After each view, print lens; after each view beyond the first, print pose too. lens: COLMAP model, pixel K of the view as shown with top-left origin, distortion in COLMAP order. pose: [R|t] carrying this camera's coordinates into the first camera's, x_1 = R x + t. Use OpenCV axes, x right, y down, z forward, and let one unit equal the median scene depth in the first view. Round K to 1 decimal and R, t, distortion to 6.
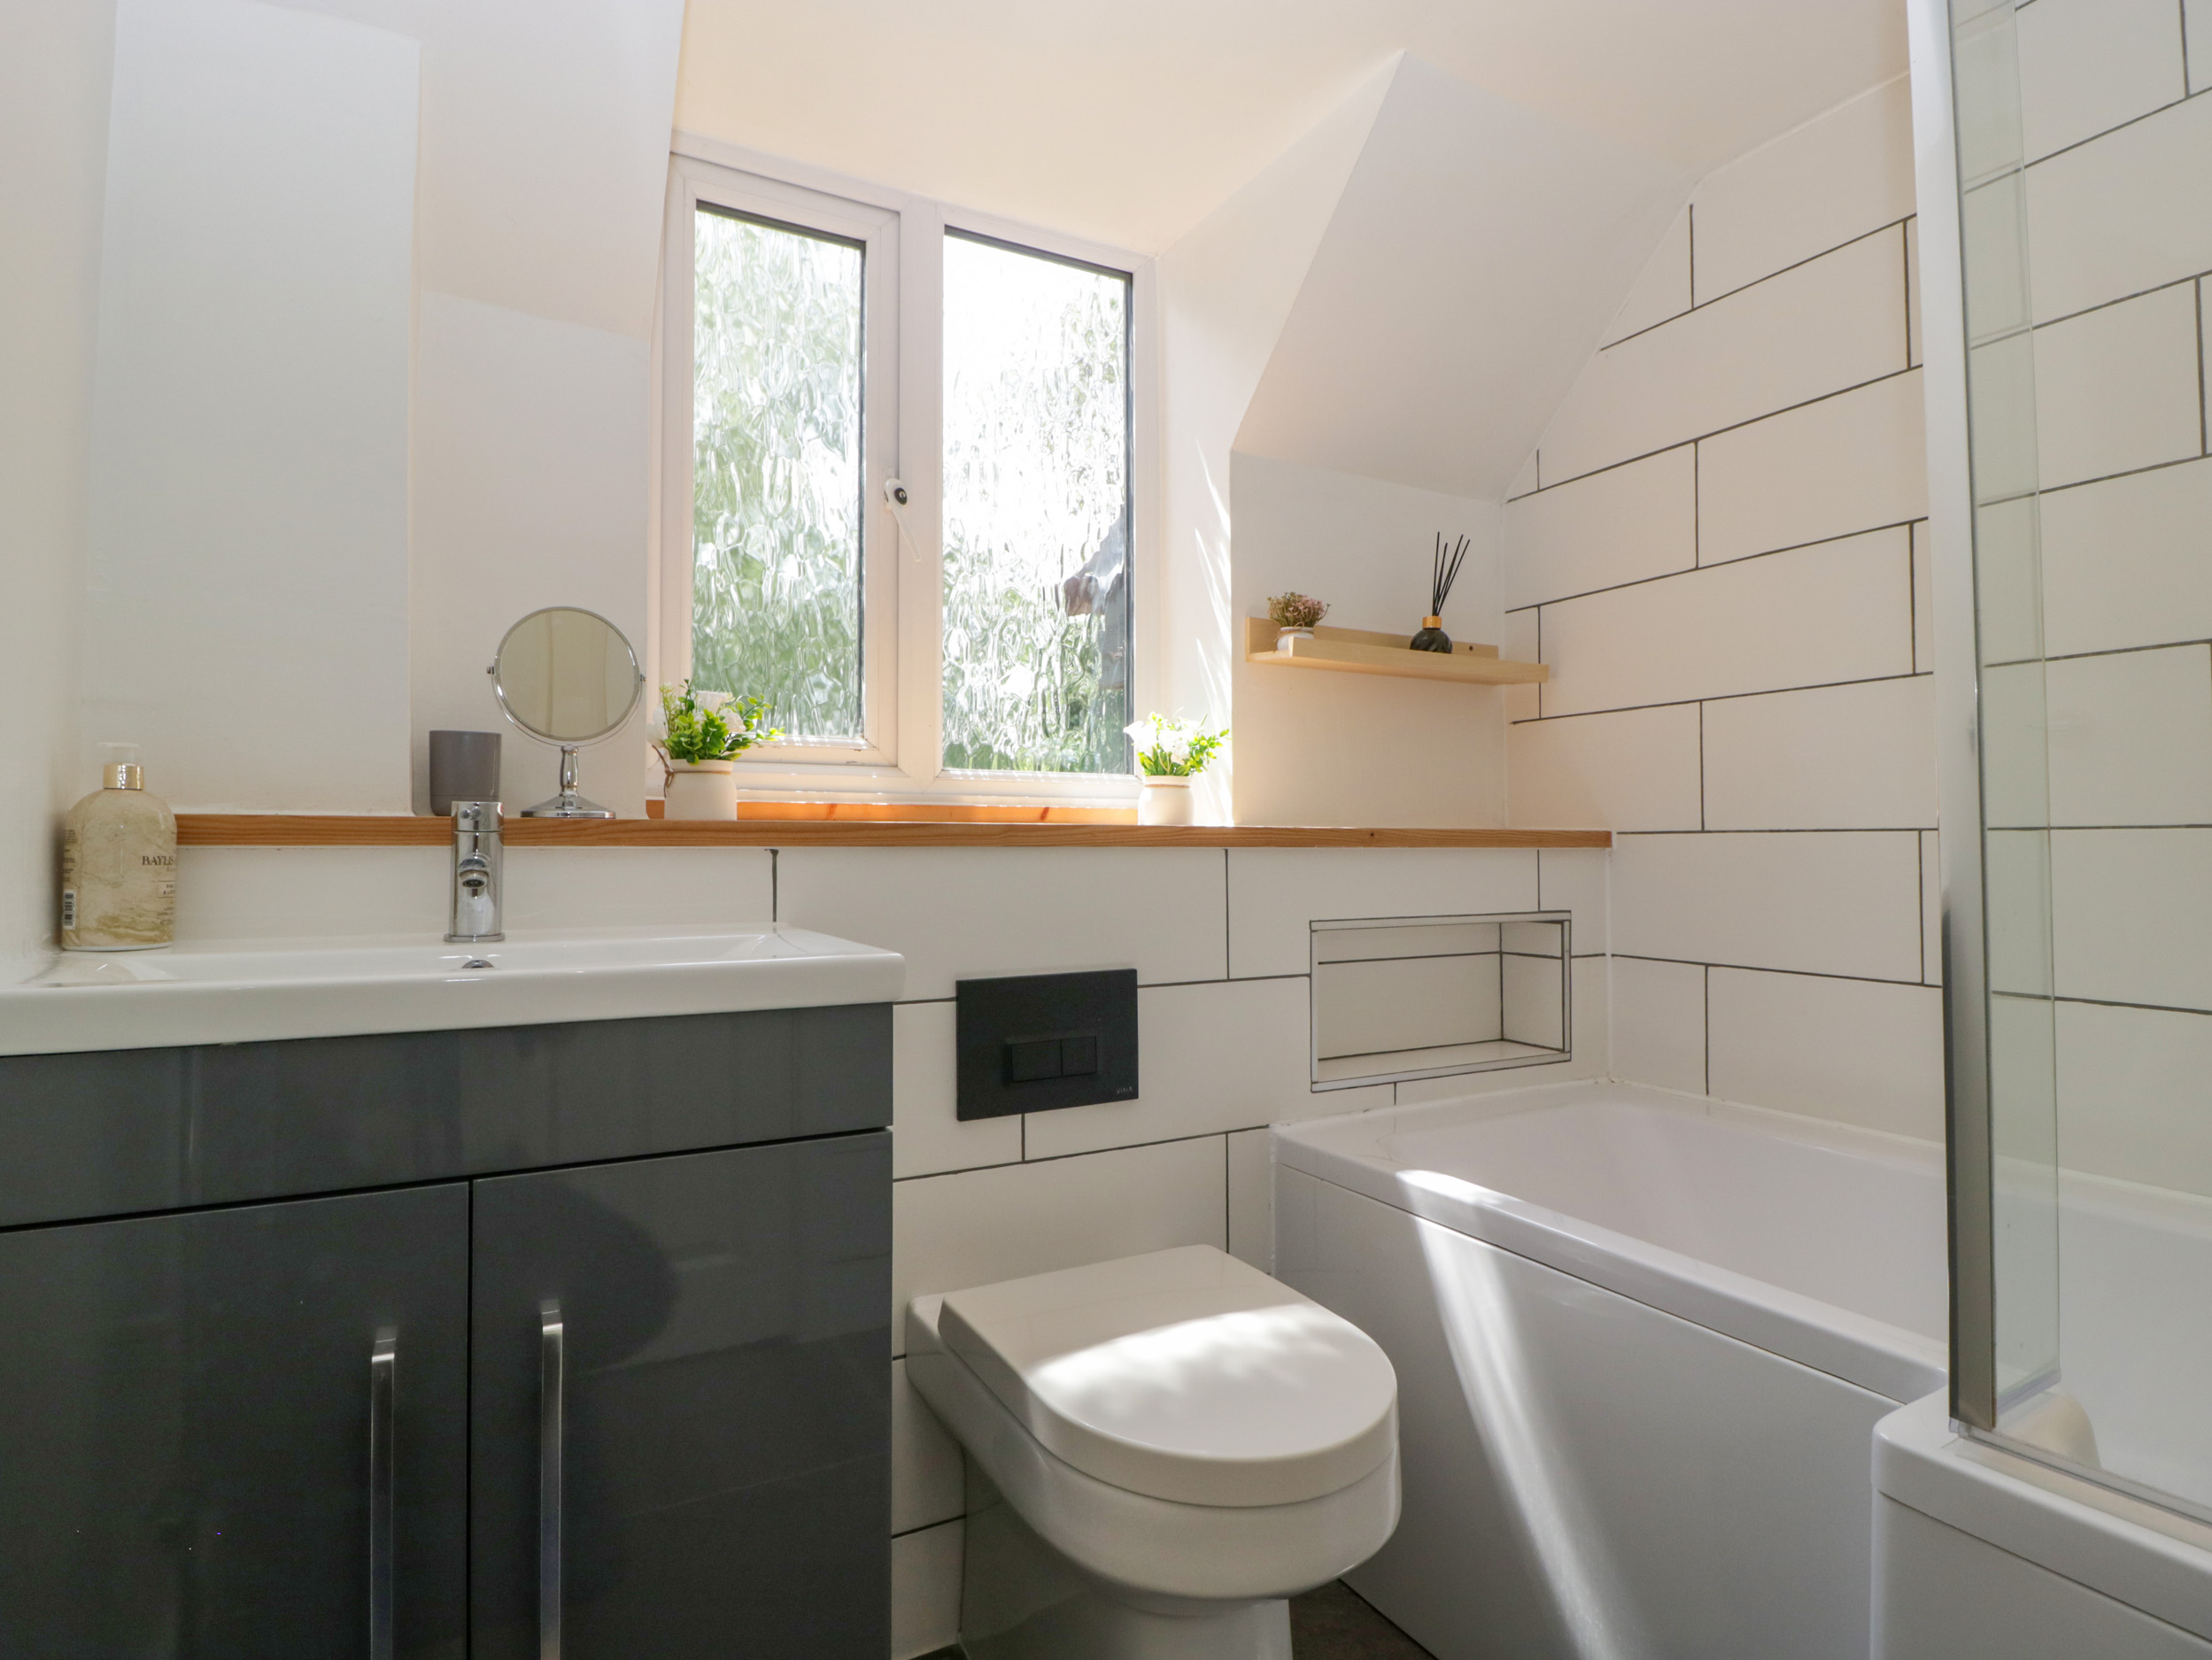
lens RADIAL K [[1154.6, 0, 1100.7], [0, 1154.6, 817.1], [0, 0, 1]] dist [0.006744, -0.014000]
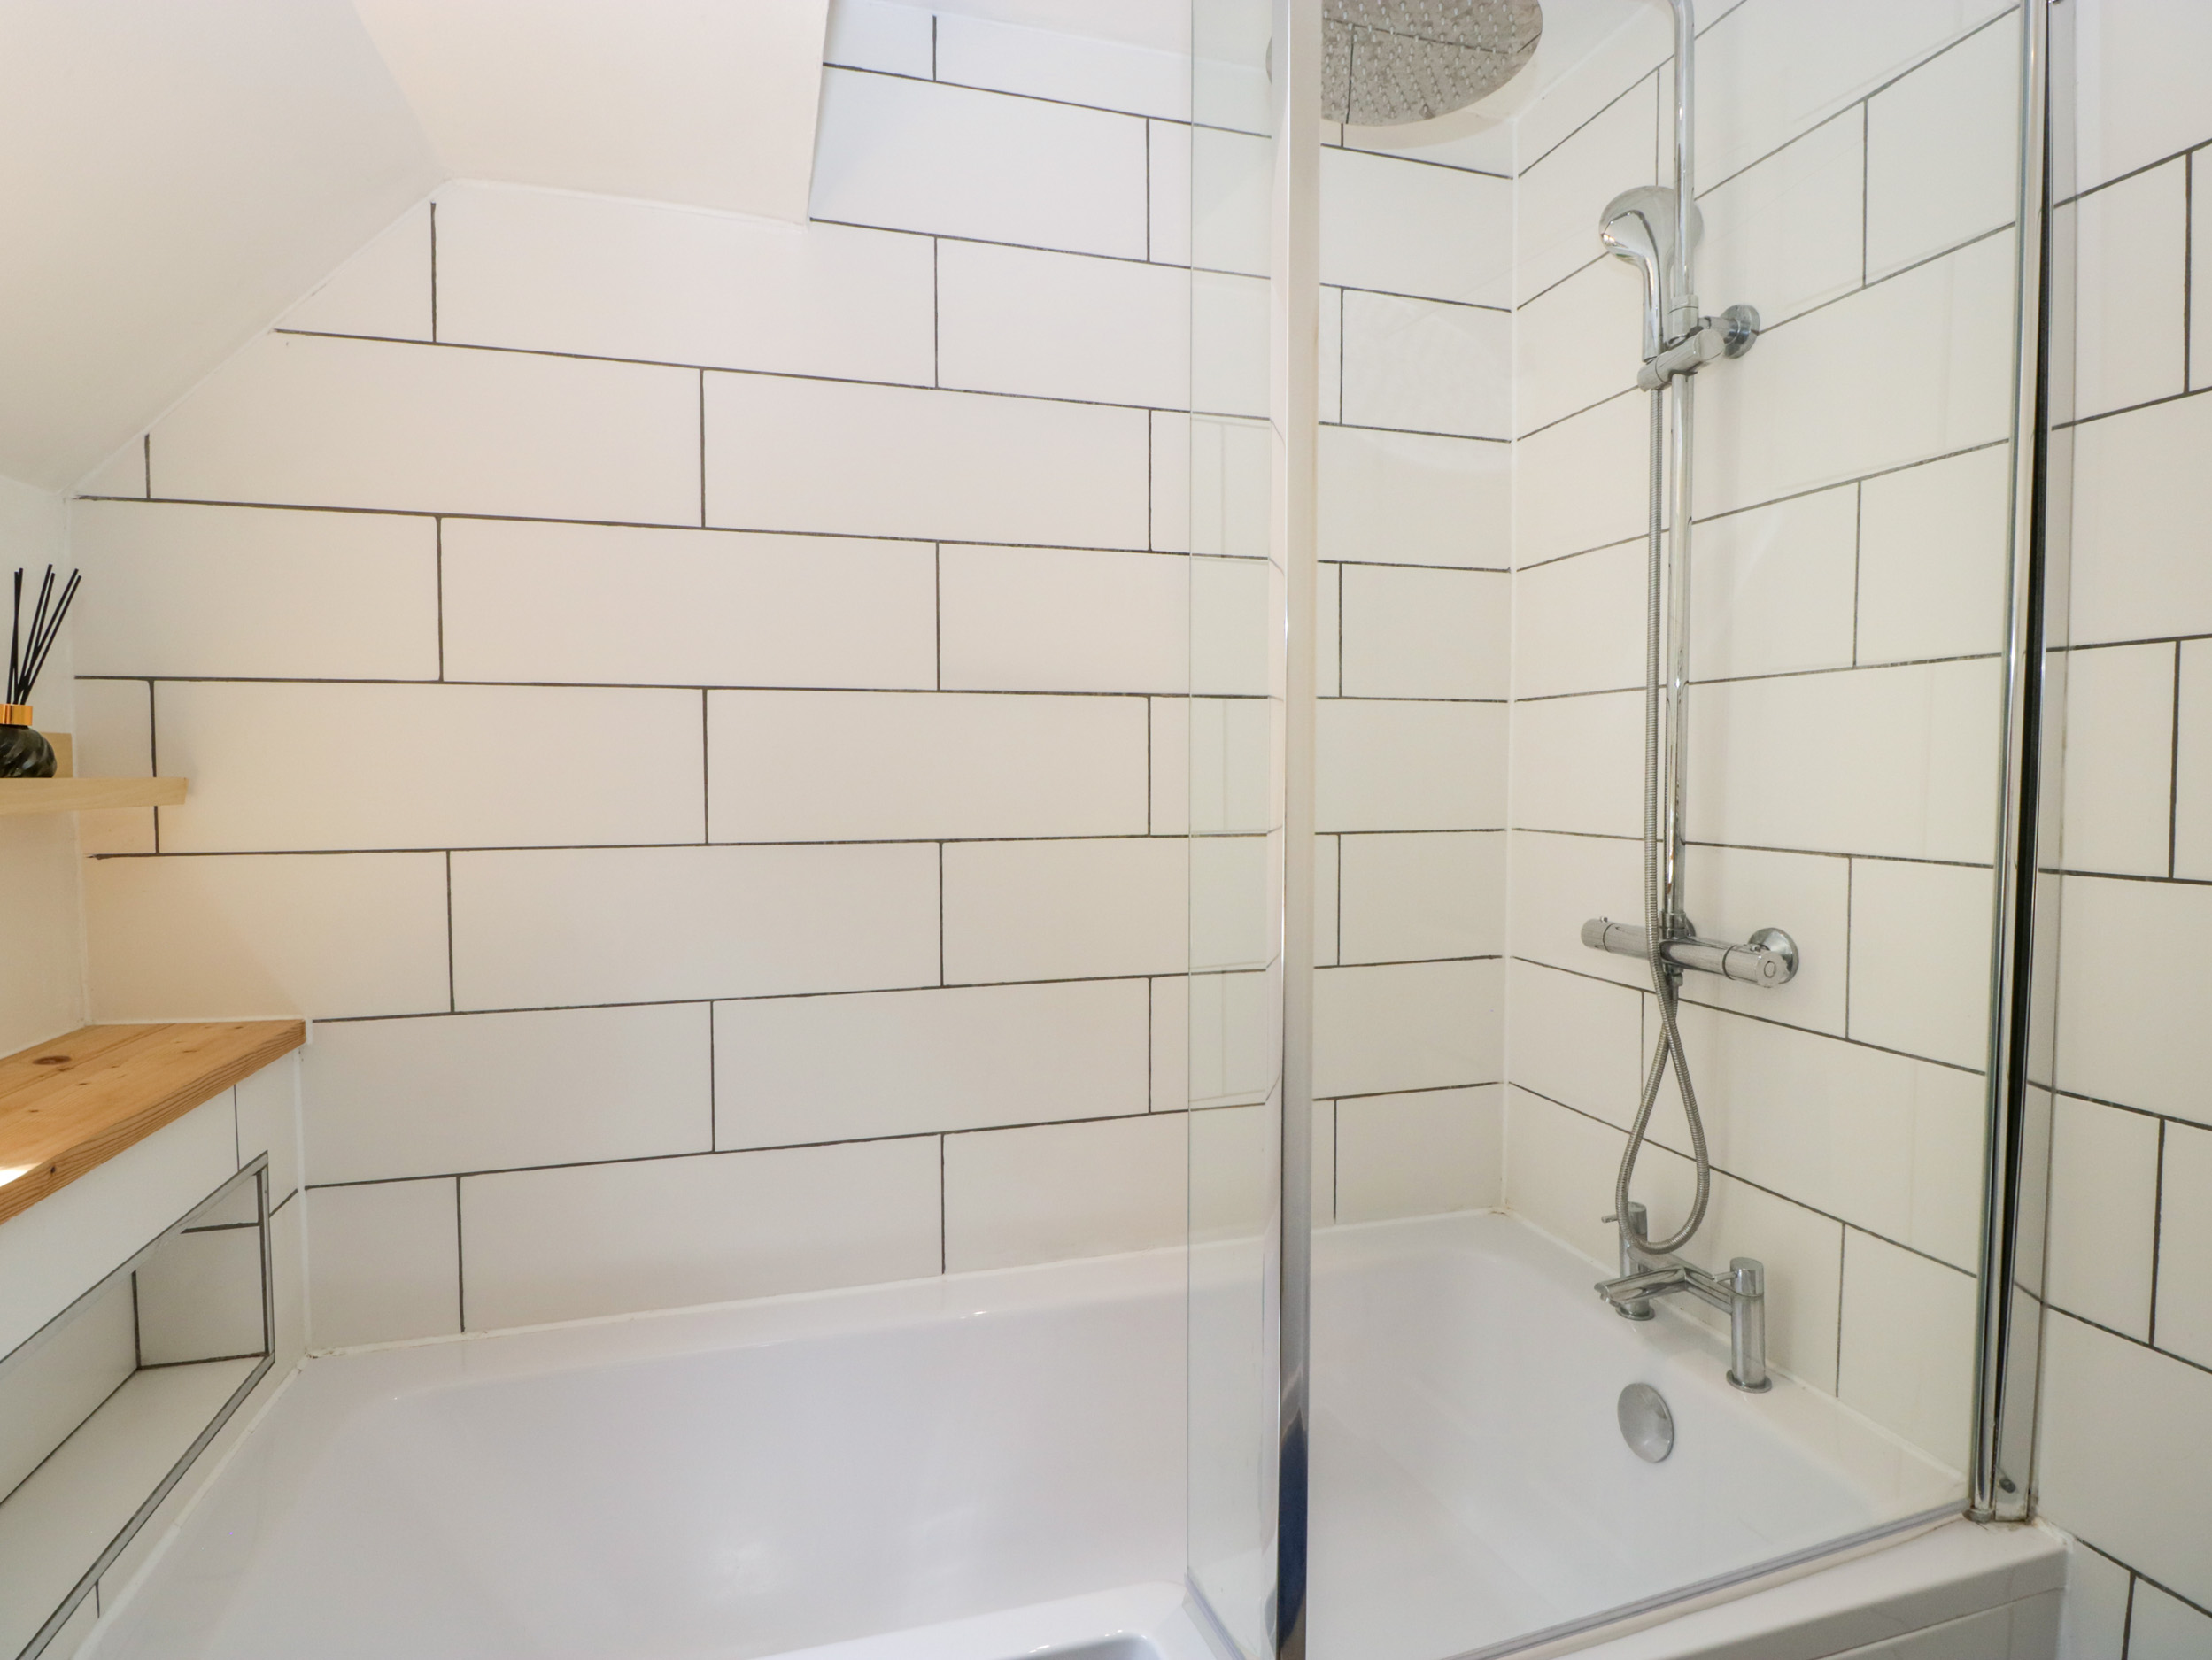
lens RADIAL K [[1154.6, 0, 1100.7], [0, 1154.6, 817.1], [0, 0, 1]] dist [0.006744, -0.014000]
pose [[0.222689, -0.041042, 0.974025, -0.150309], [-0.025476, 0.998527, 0.047899, -0.168399], [-0.974557, -0.035481, 0.221316, 0.377090]]
